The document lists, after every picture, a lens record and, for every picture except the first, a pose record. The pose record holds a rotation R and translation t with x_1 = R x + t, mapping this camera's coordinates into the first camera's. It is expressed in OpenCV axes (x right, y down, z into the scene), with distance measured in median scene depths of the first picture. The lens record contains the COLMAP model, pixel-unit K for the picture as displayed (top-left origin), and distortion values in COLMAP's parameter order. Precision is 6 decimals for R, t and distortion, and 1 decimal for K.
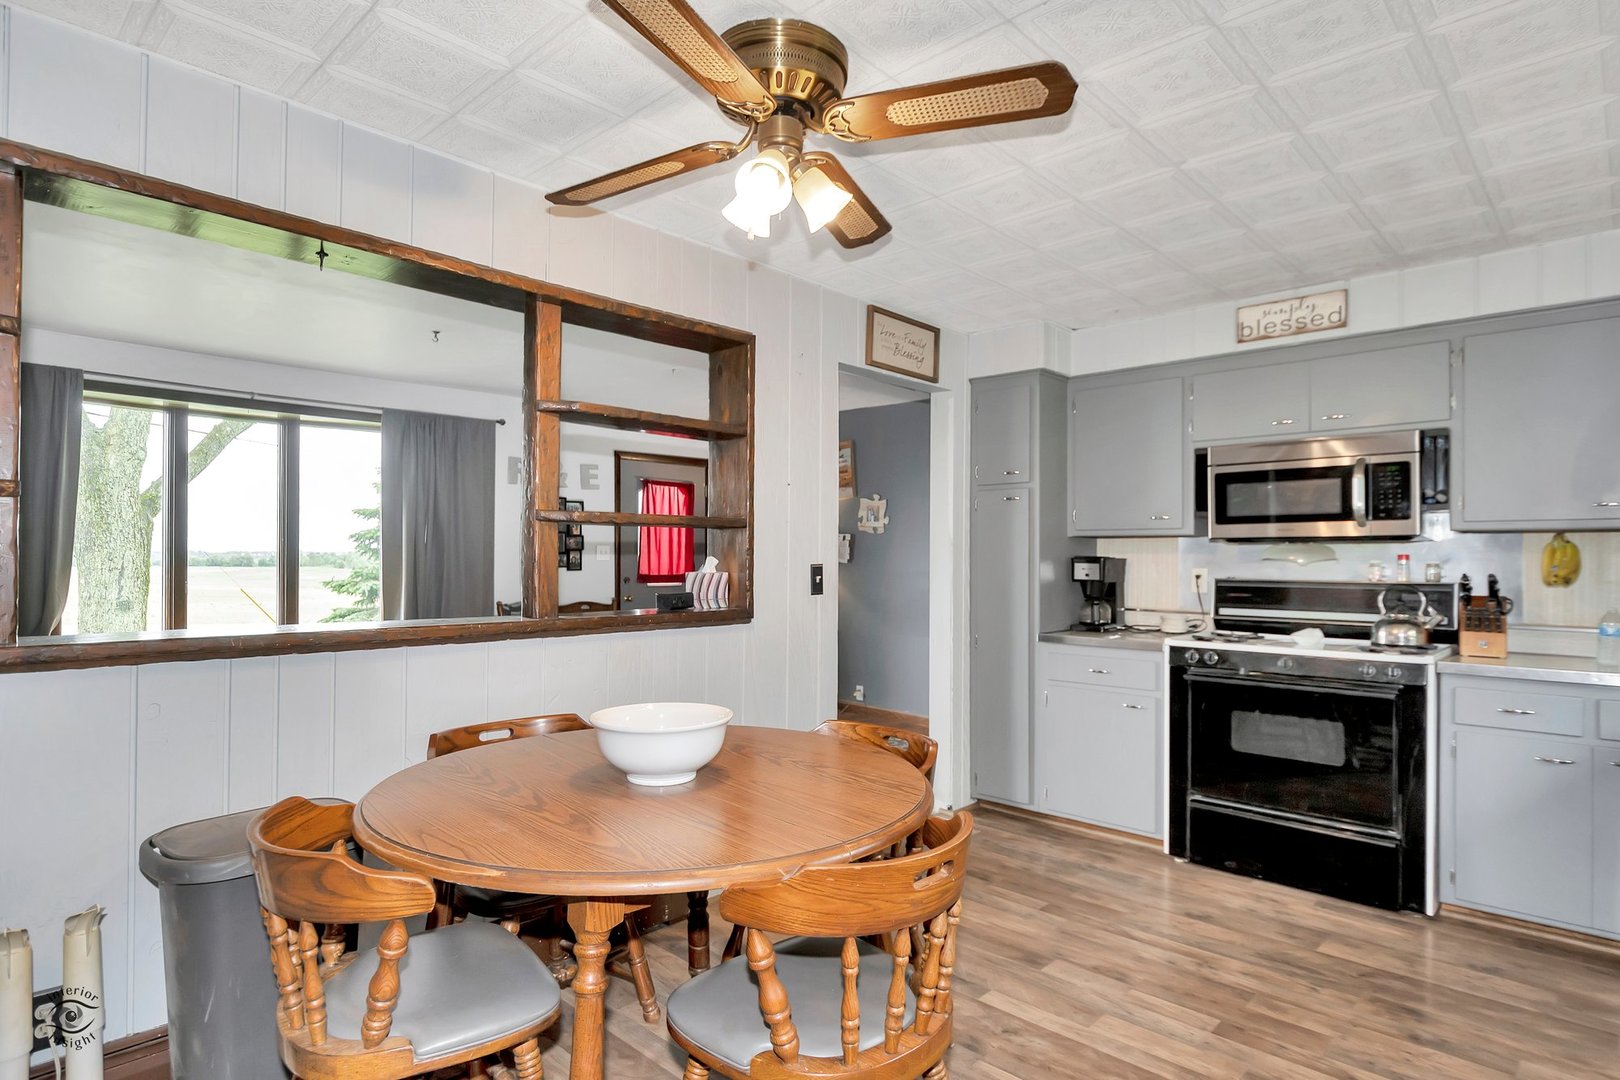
lens RADIAL K [[901.2, 0, 806.6], [0, 901.2, 555.2], [0, 0, 1]] dist [0.015370, -0.001060]
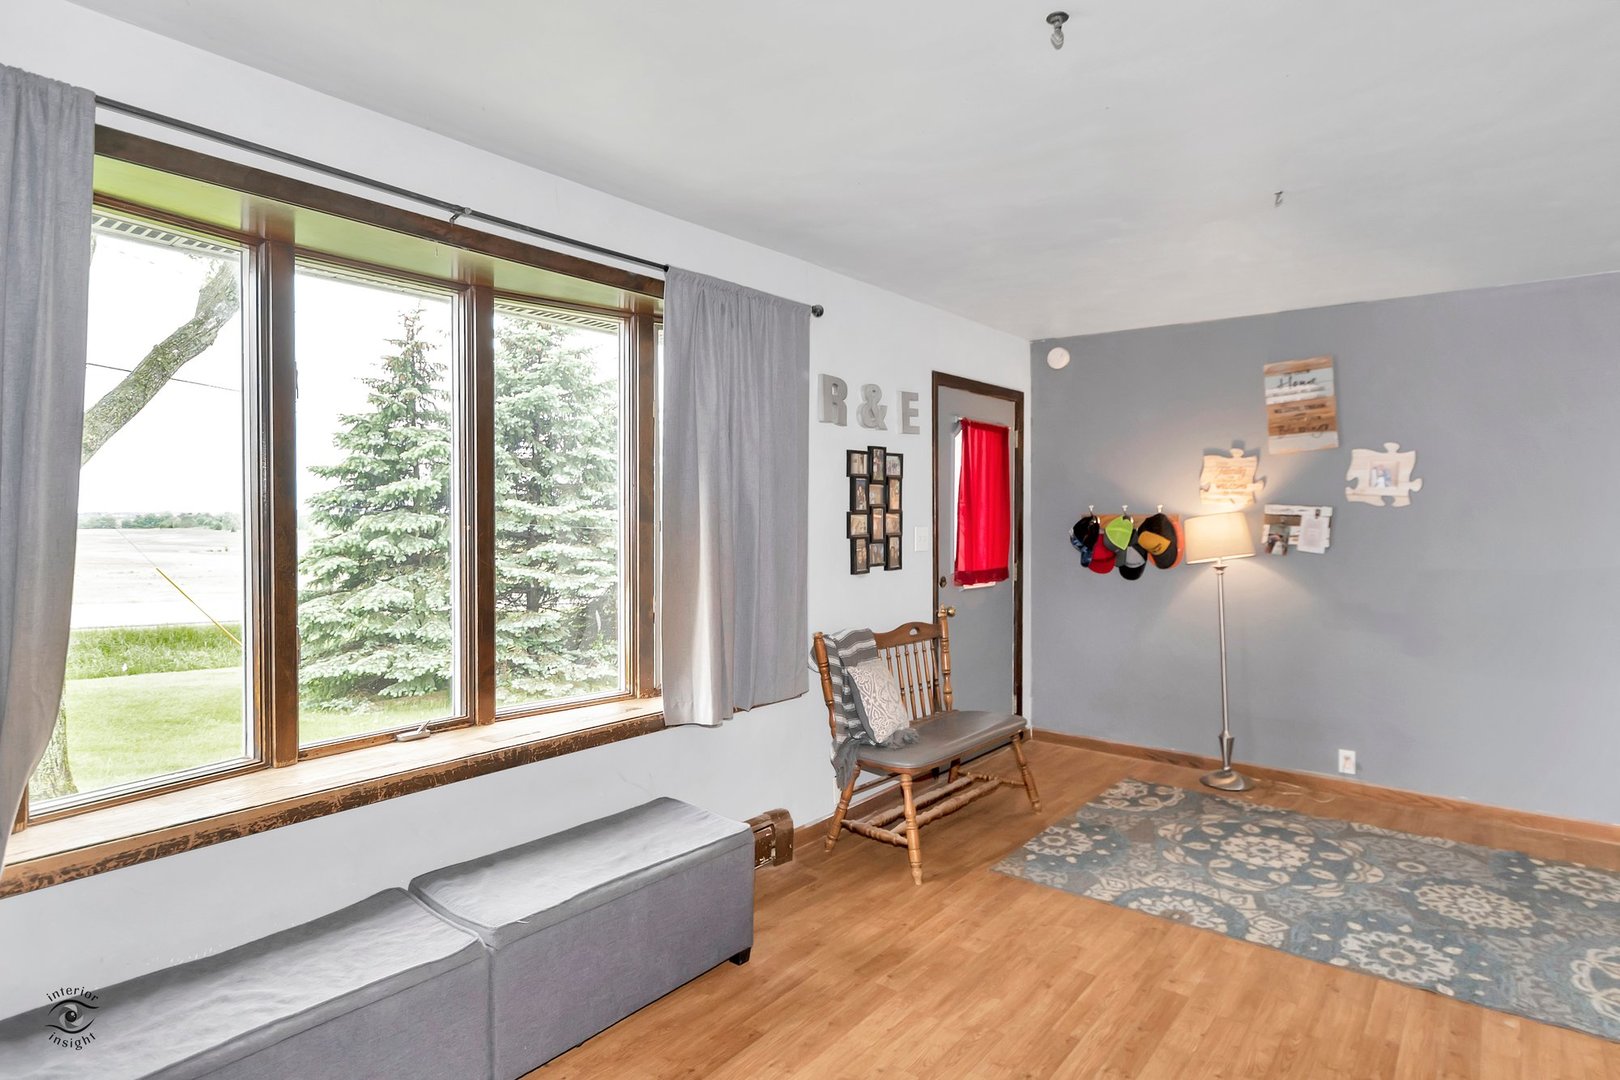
lens RADIAL K [[903.1, 0, 795.4], [0, 903.1, 539.7], [0, 0, 1]] dist [0.023587, -0.022822]
pose [[0.994971, -0.008554, 0.099793, -0.379620], [0.005438, 0.999491, 0.031446, -0.022263], [-0.100011, -0.030745, 0.994511, 0.411816]]
